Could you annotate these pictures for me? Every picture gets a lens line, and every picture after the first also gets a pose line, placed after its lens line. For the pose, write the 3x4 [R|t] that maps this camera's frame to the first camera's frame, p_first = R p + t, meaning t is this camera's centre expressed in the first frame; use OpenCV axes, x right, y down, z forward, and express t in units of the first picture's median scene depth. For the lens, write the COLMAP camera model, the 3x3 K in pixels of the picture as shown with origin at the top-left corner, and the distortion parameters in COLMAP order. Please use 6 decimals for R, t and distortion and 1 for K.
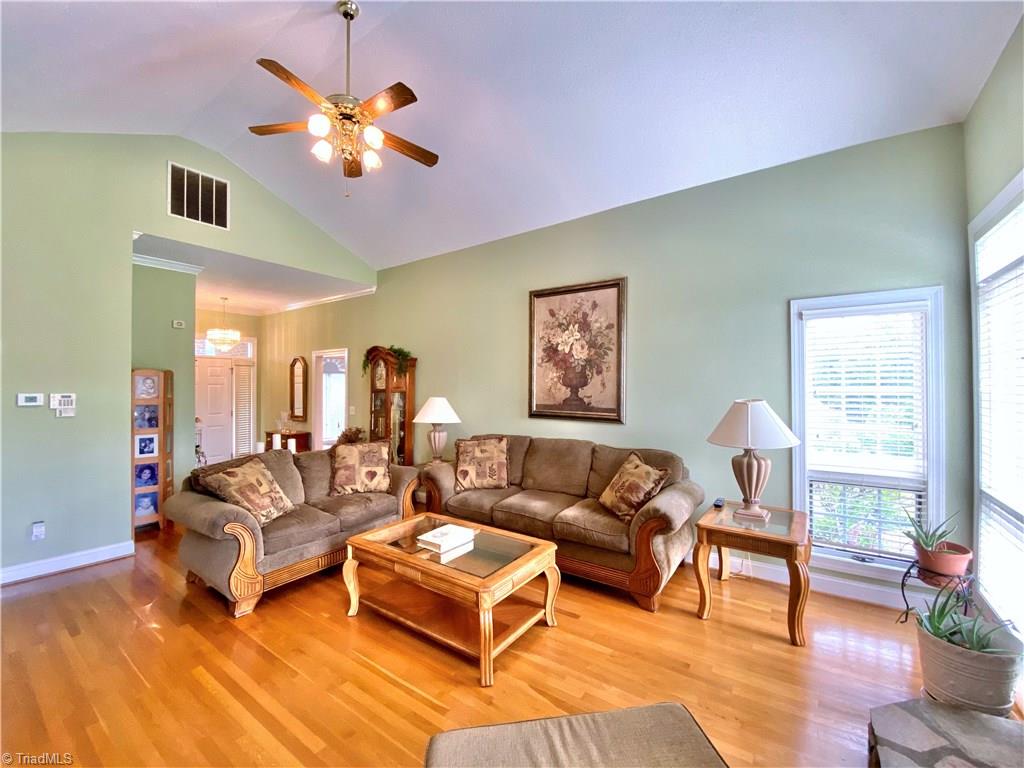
lens RADIAL K [[422.4, 0, 511.0], [0, 422.4, 383.1], [0, 0, 1]] dist [-0.002344, -0.000708]
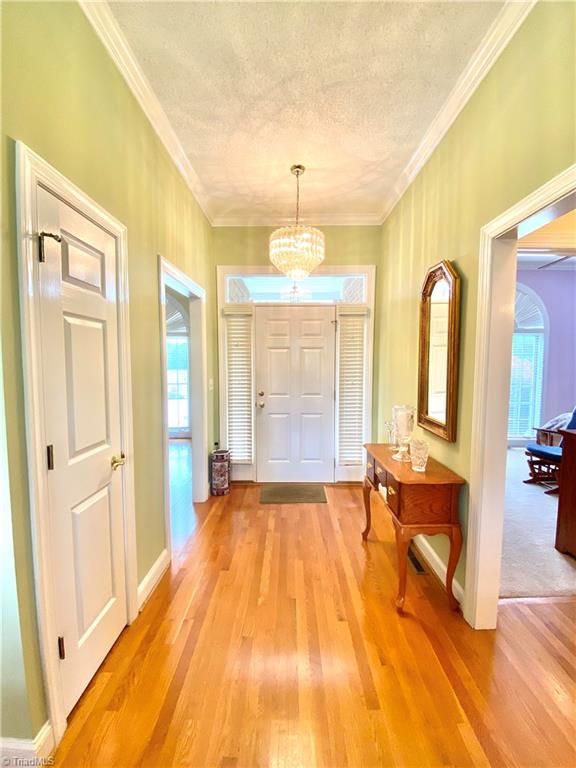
lens RADIAL K [[316.8, 0, 288.9], [0, 316.8, 381.3], [0, 0, 1]] dist [-0.002344, -0.000708]
pose [[0.578734, 0.055603, -0.813619, -0.345596], [0.006081, 0.997351, 0.072485, 0.019223], [0.815494, -0.046897, 0.576863, 0.719440]]
